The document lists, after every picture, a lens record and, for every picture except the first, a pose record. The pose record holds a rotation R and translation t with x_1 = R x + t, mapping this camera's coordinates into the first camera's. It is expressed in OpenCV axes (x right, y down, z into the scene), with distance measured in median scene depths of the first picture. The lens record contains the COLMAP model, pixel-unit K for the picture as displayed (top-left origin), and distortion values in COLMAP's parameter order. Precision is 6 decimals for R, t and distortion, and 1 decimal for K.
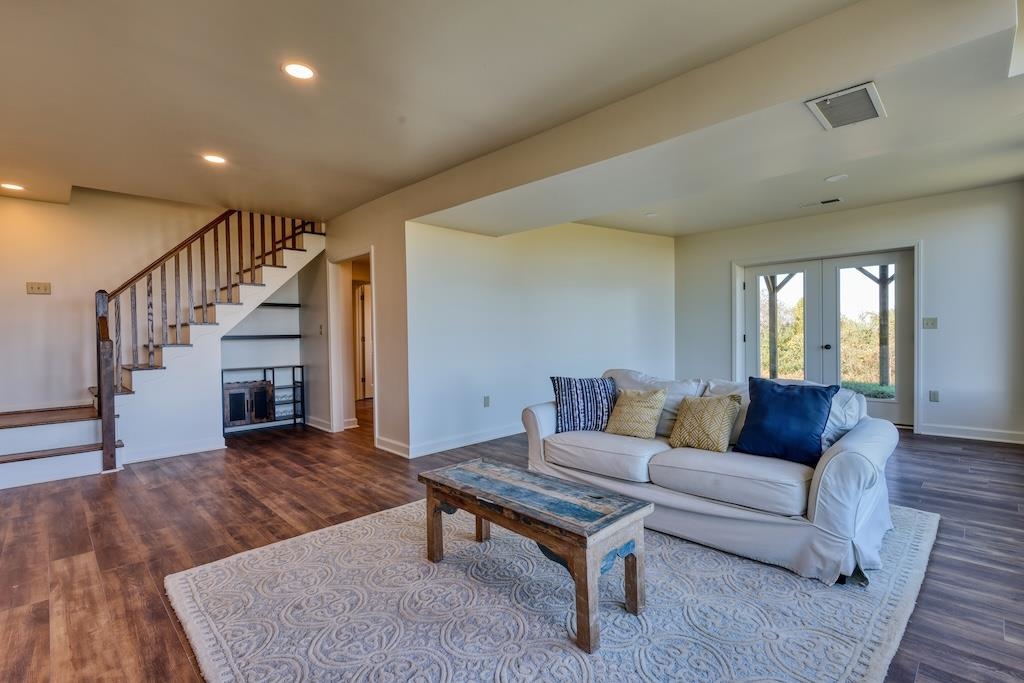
lens RADIAL K [[470.6, 0, 511.5], [0, 470.6, 340.8], [0, 0, 1]] dist [0.006283, -0.001684]
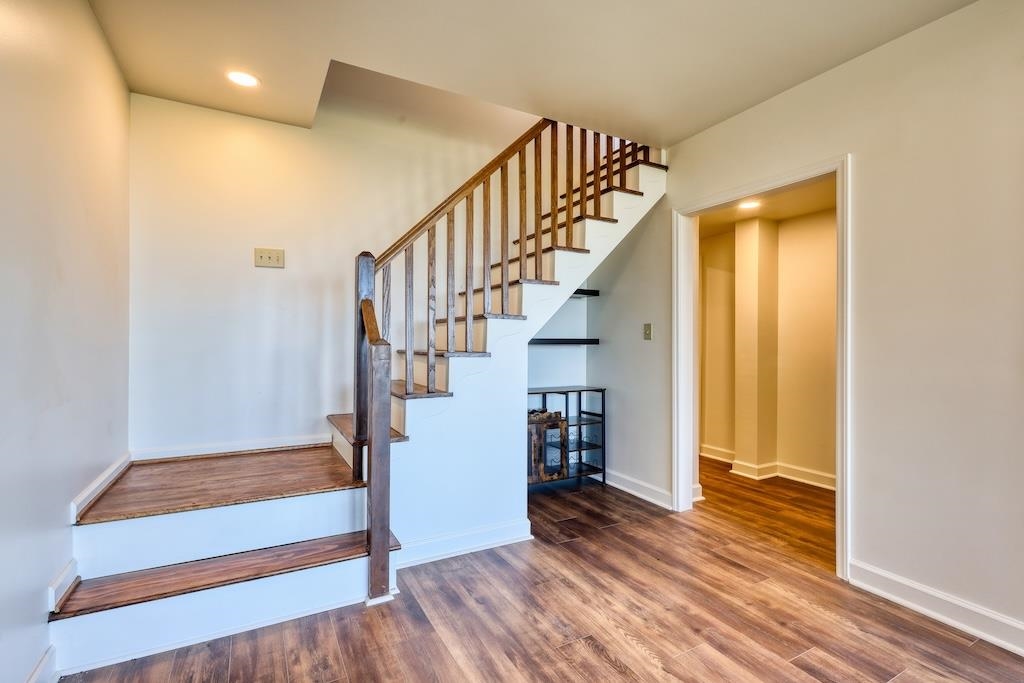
lens RADIAL K [[470.6, 0, 512.4], [0, 470.6, 340.8], [0, 0, 1]] dist [0.006283, -0.001684]
pose [[0.962654, 0.018704, -0.270089, -0.510264], [-0.022792, 0.999668, -0.012007, -0.000530], [0.269775, 0.017715, 0.962760, 0.477802]]
